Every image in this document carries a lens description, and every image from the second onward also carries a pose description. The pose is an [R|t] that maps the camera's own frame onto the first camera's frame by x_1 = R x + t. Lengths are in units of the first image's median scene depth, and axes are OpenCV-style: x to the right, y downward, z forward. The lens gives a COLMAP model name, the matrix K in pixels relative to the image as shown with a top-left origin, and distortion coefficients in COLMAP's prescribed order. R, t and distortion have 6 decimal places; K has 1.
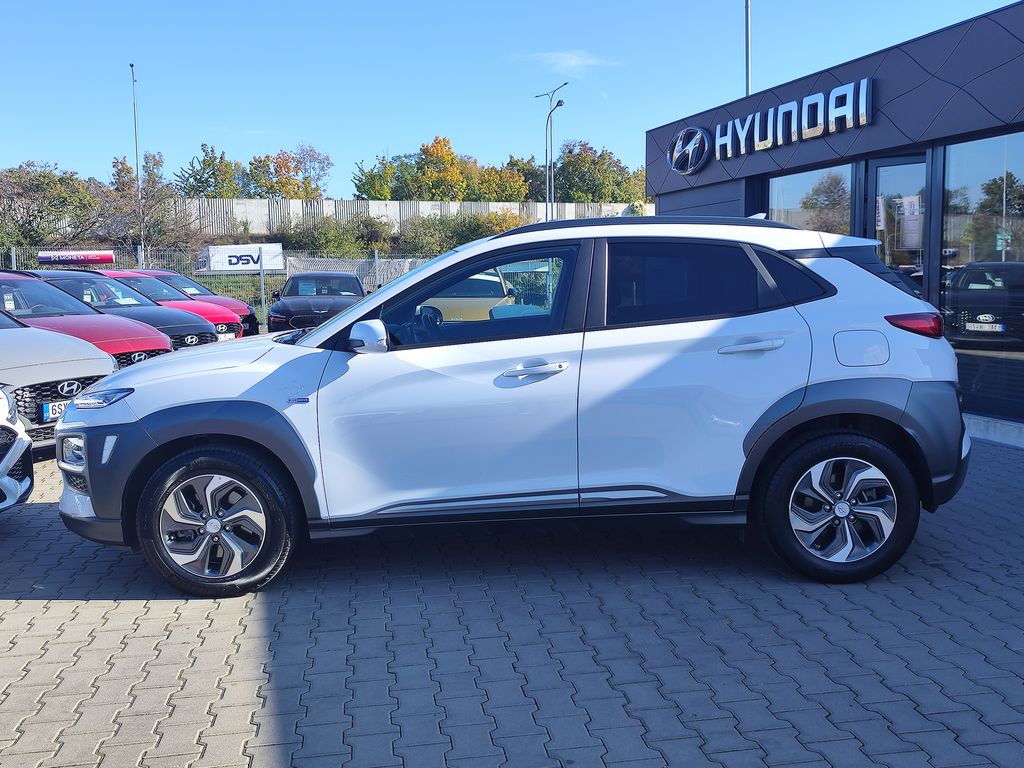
lens RADIAL K [[1005.0, 0, 512.0], [0, 1005.0, 384.0], [0, 0, 1]] dist [0.144580, -0.304676]
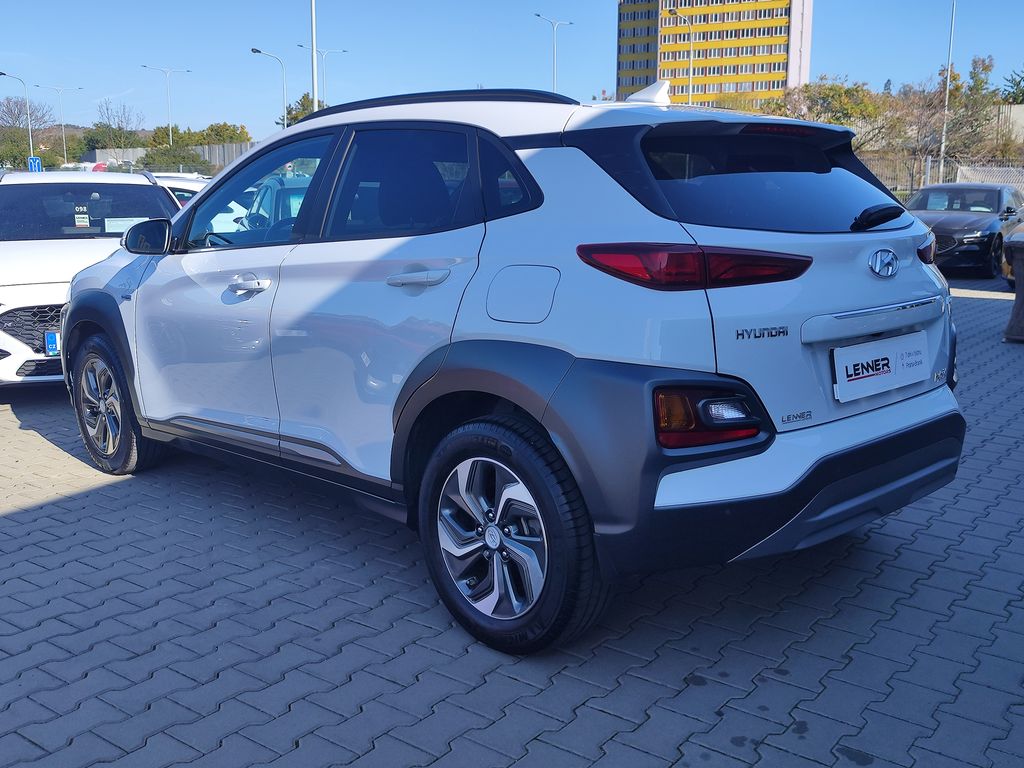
lens RADIAL K [[1005.0, 0, 512.0], [0, 1005.0, 384.0], [0, 0, 1]] dist [0.144580, -0.304676]
pose [[0.692835, 0.147777, -0.705791, 0.776804], [-0.089767, 0.988838, 0.118921, -0.052809], [0.715487, -0.019036, 0.698367, 0.556816]]
